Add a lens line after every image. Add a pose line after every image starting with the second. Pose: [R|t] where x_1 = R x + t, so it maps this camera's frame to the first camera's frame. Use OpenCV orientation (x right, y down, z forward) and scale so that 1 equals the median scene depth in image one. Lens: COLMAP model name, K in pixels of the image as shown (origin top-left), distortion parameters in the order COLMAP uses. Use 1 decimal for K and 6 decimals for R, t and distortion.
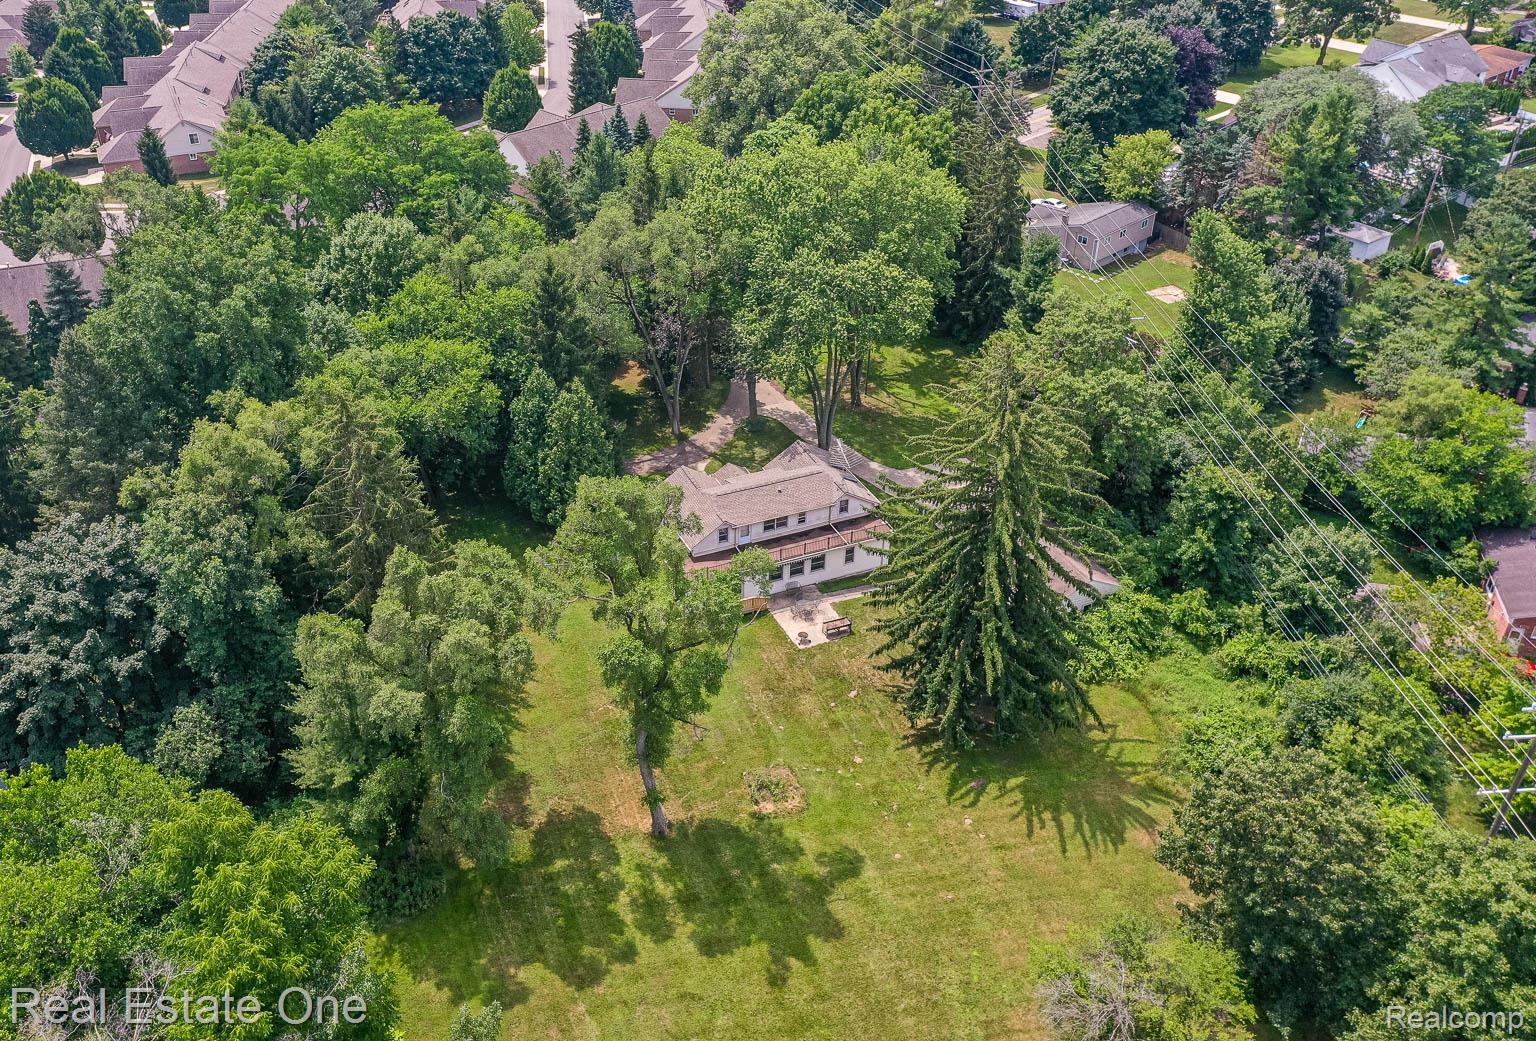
lens RADIAL K [[1304.6, 0, 714.8], [0, 1304.6, 483.2], [0, 0, 1]] dist [0.006668, 0.003768]
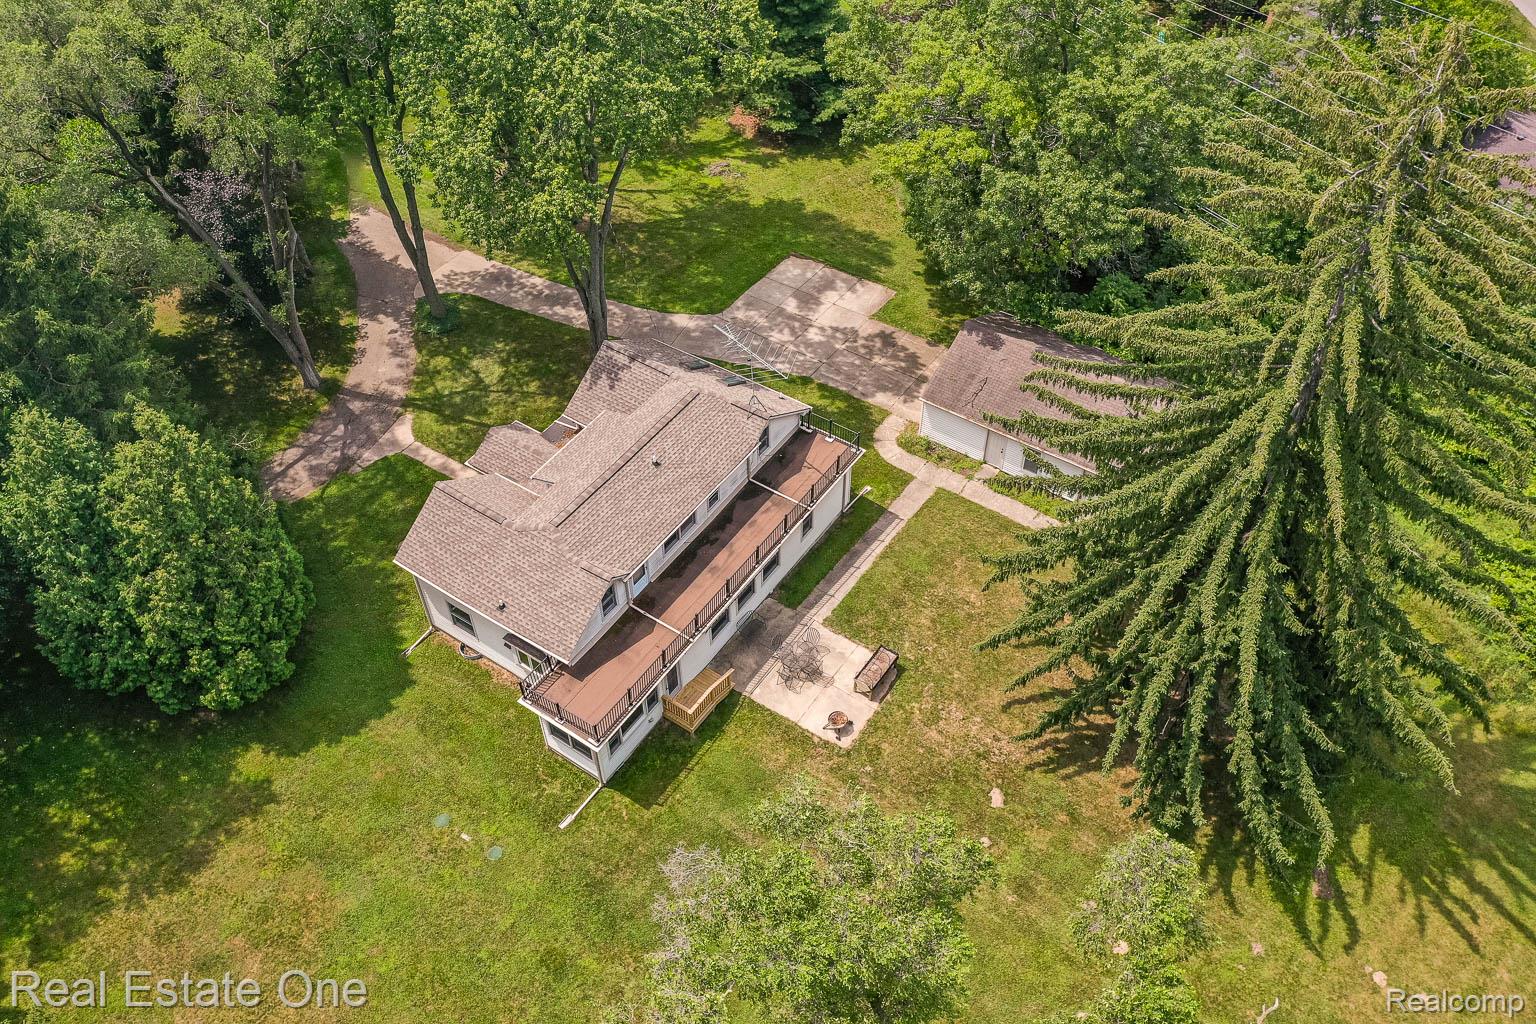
lens RADIAL K [[1224.2, 0, 762.7], [0, 1224.2, 507.4], [0, 0, 1]] dist [0.006590, 0.006254]
pose [[0.836845, -0.403302, 0.370187, -0.094975], [0.295496, 0.902019, 0.314712, -0.111749], [-0.460839, -0.153976, 0.874024, 0.543318]]
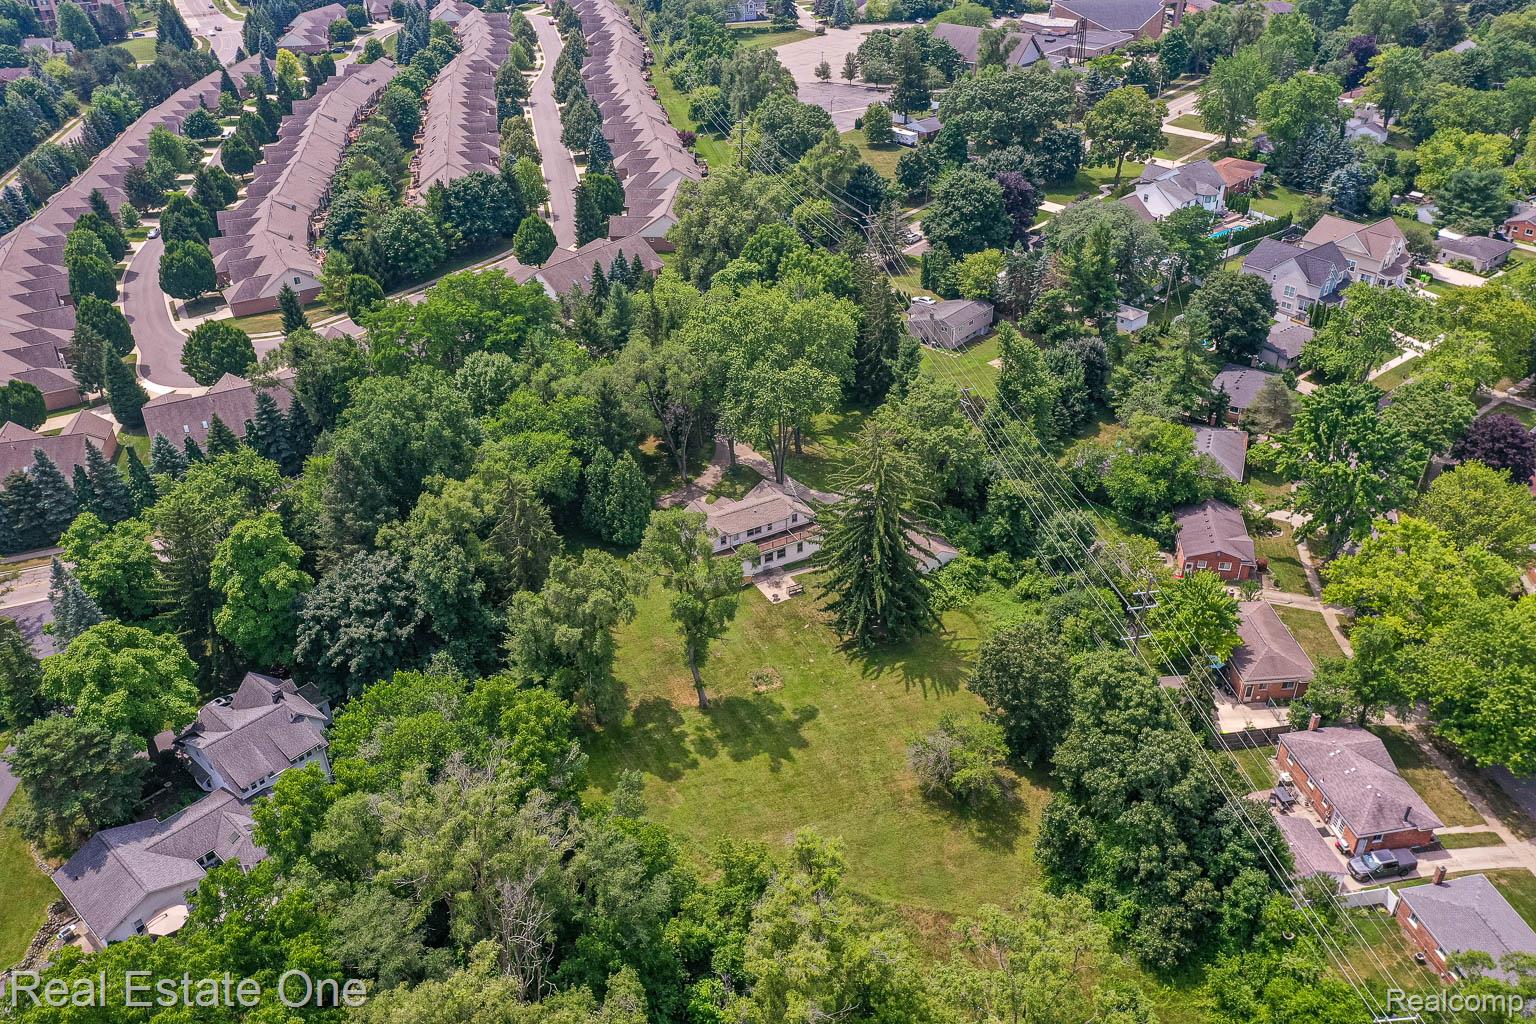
lens RADIAL K [[1224.2, 0, 762.7], [0, 1224.2, 507.4], [0, 0, 1]] dist [0.006590, 0.006254]
pose [[0.995358, -0.067823, 0.068287, -0.044561], [0.067885, 0.997692, 0.001424, -0.000826], [-0.068226, 0.003218, 0.997665, -0.524583]]
